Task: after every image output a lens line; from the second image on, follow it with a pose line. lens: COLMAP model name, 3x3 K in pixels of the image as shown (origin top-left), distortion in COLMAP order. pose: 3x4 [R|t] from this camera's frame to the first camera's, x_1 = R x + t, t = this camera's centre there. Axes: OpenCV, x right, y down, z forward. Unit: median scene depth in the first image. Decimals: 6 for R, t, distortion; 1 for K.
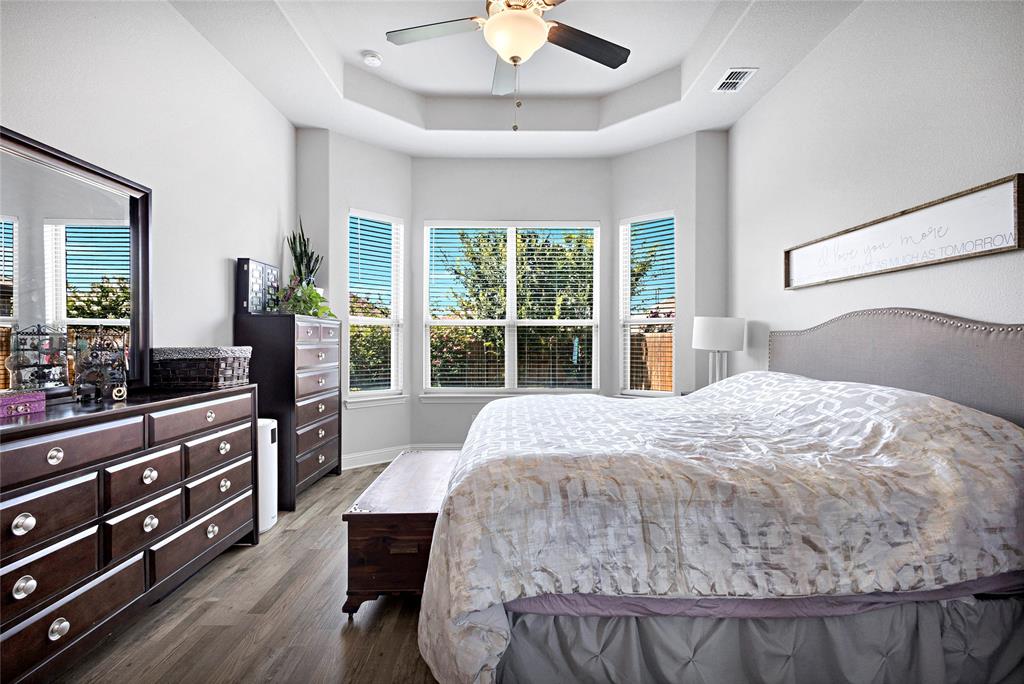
lens RADIAL K [[473.0, 0, 512.5], [0, 473.0, 340.2], [0, 0, 1]] dist [0.004938, -0.000194]
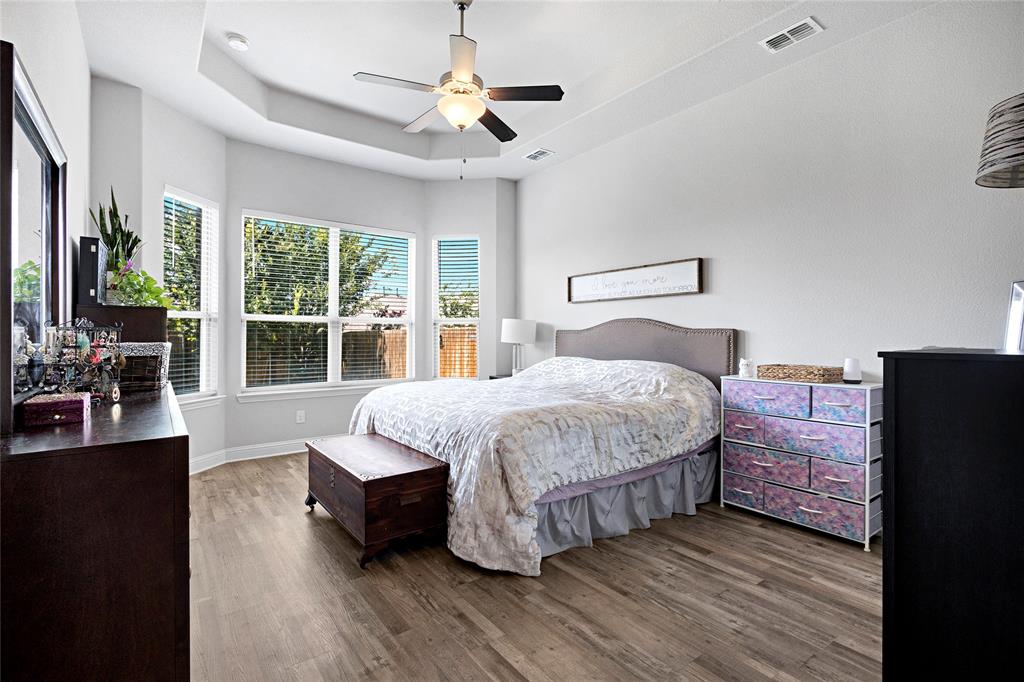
lens RADIAL K [[478.0, 0, 512.9], [0, 478.0, 336.8], [0, 0, 1]] dist [-0.000174, -0.000328]
pose [[0.803943, 0.000305, 0.594707, -0.823054], [-0.000534, 1.000000, 0.000210, 0.001599], [-0.594707, -0.000486, 0.803943, -0.208687]]
